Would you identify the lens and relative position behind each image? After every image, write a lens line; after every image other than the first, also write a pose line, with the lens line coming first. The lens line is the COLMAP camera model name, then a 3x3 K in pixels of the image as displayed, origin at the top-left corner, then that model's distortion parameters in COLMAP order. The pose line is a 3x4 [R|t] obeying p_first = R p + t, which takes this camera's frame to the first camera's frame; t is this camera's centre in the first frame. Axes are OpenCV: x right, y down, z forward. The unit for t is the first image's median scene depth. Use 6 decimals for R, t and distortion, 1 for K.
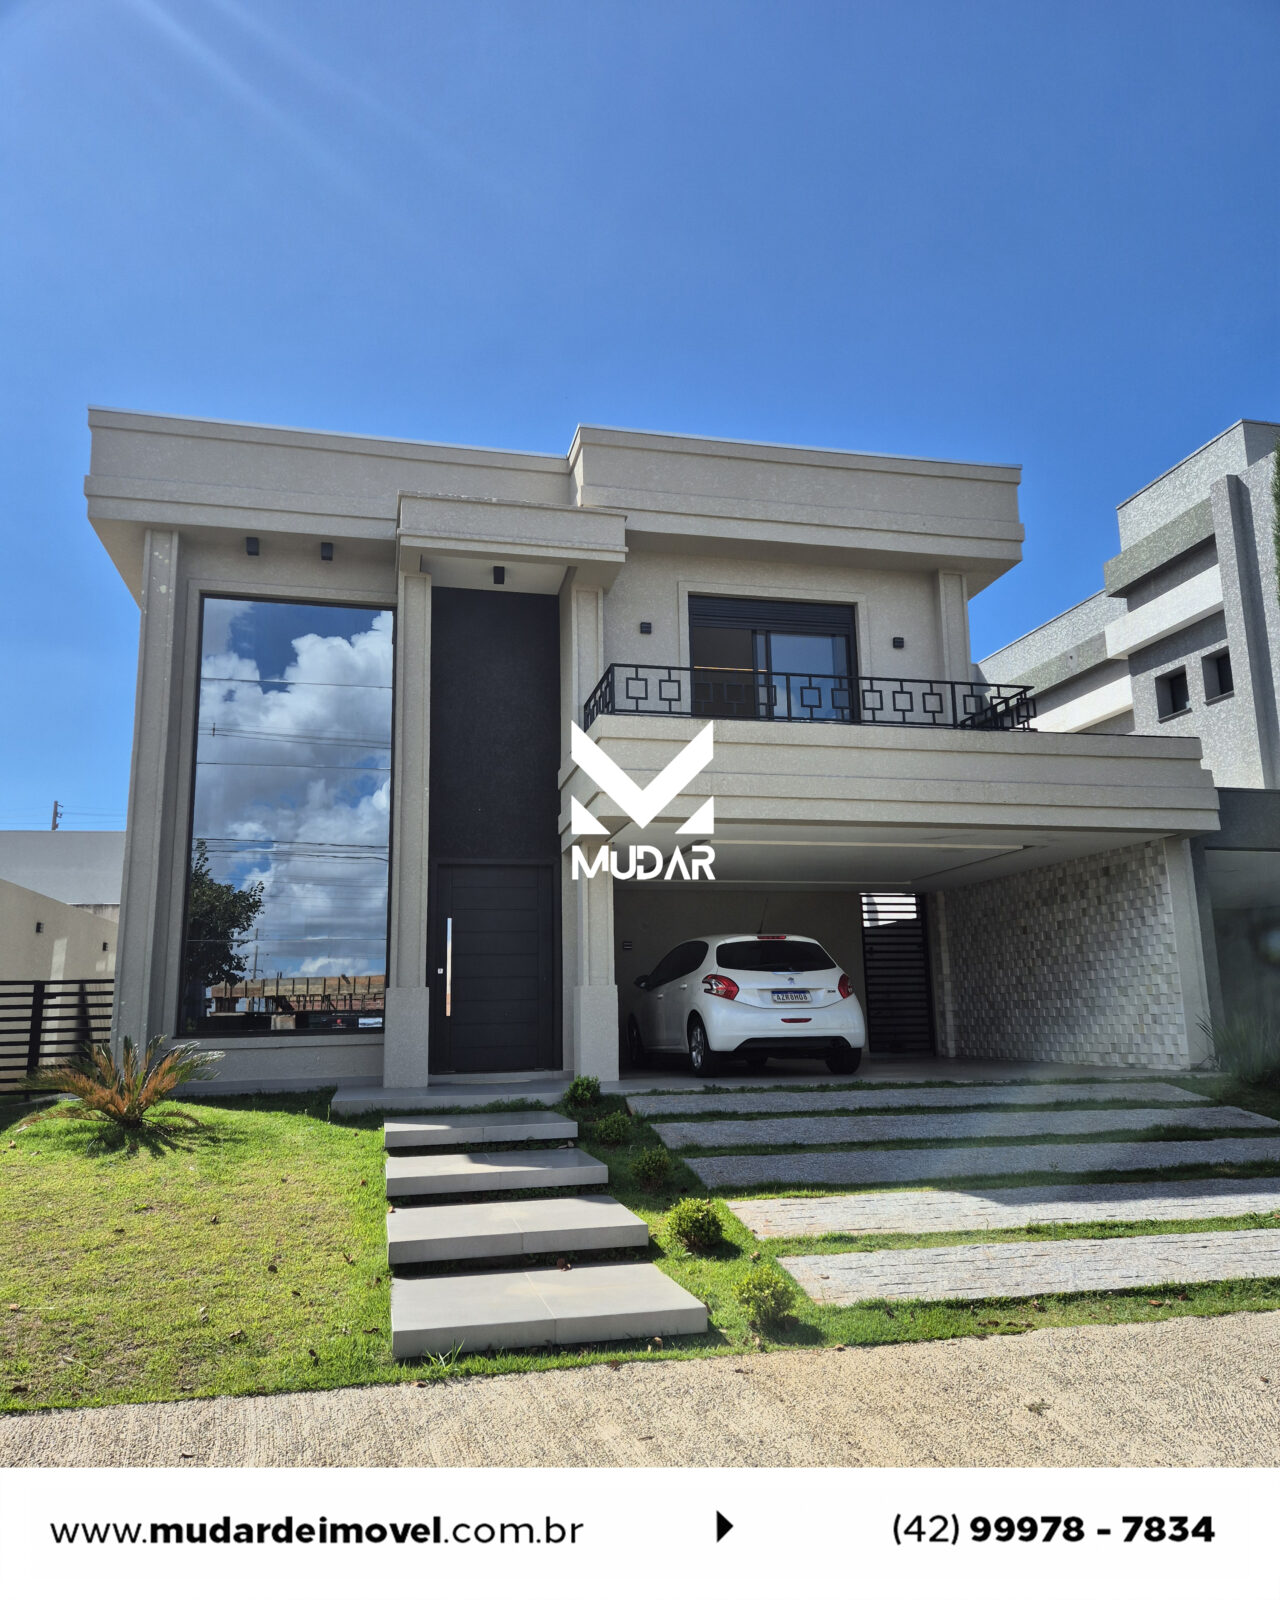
lens RADIAL K [[1137.6, 0, 640.0], [0, 1137.6, 800.0], [0, 0, 1]] dist [0.090294, -0.089176]
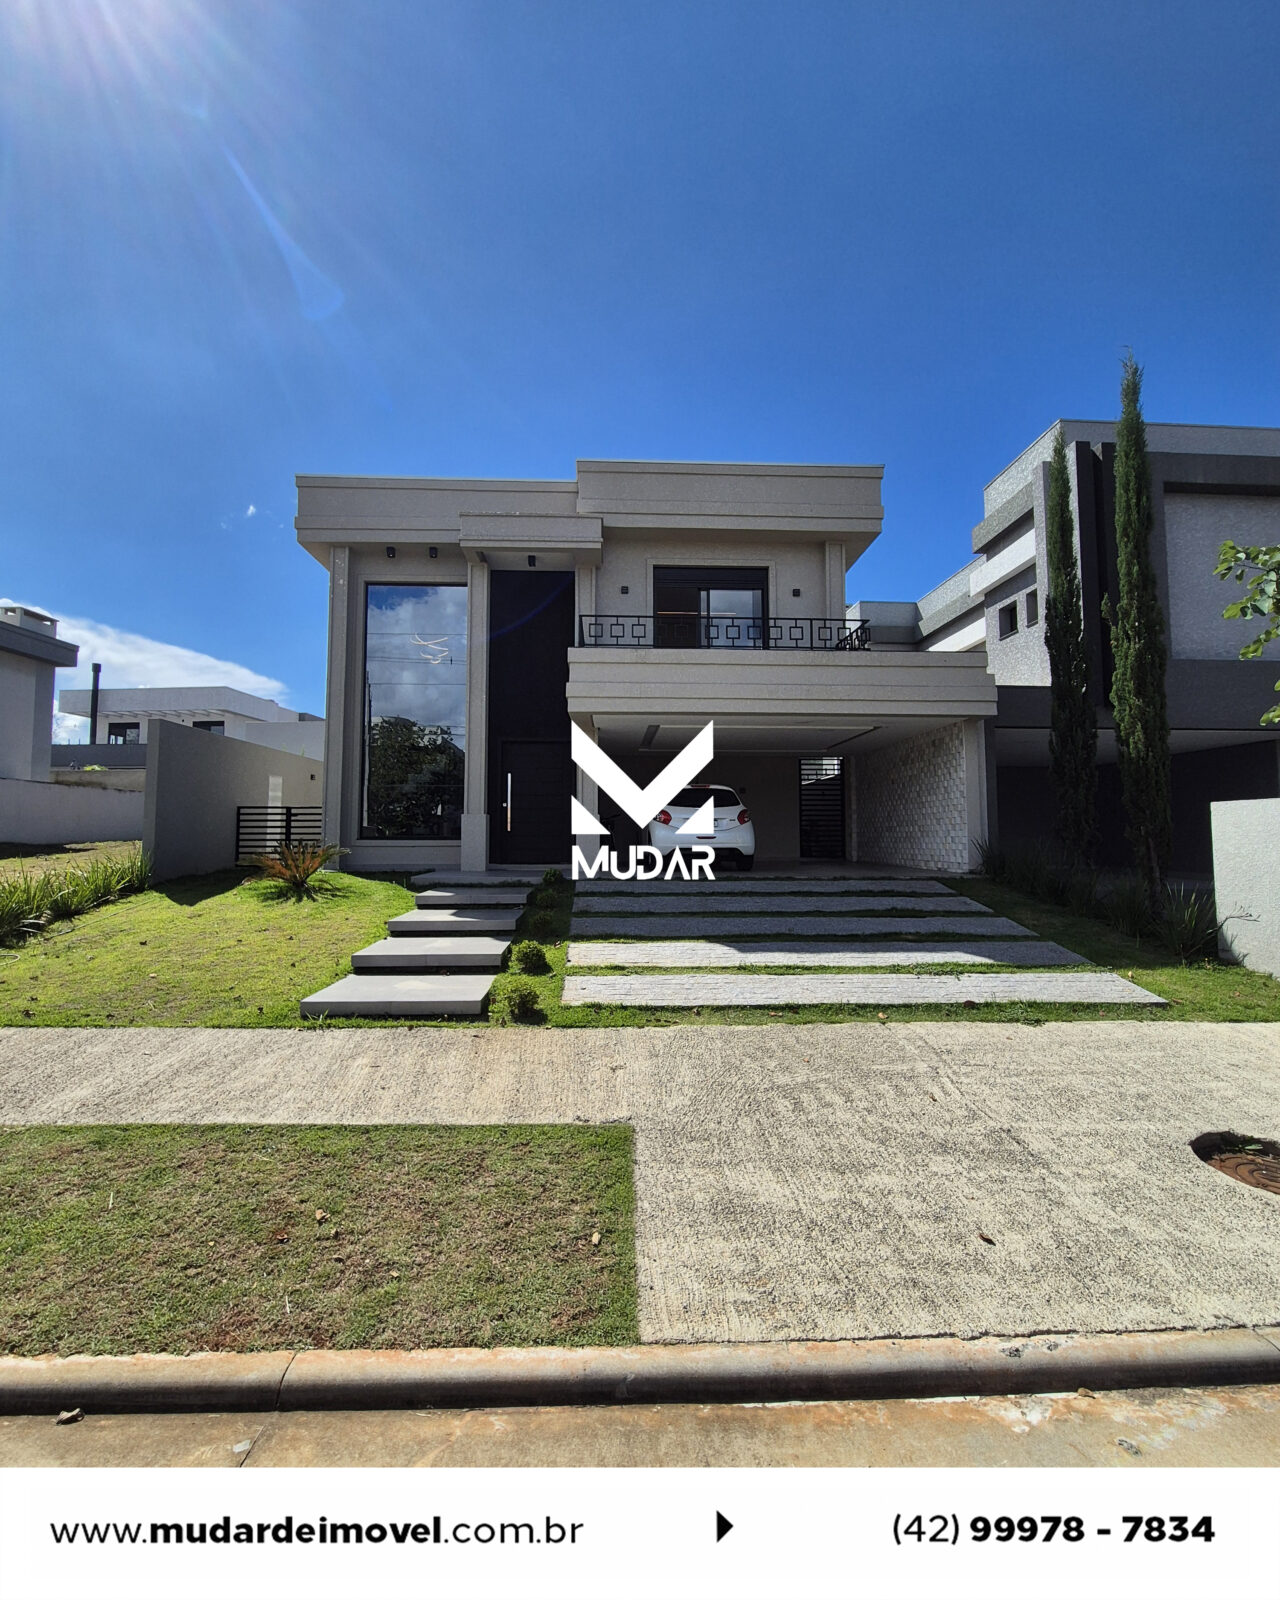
lens RADIAL K [[704.8, 0, 637.1], [0, 704.8, 790.4], [0, 0, 1]] dist [-0.002816, 0.000119]
pose [[0.981683, 0.007459, -0.190374, 0.216808], [0.017515, 0.991468, 0.129166, -0.002709], [0.189714, -0.130135, 0.973177, 0.024991]]
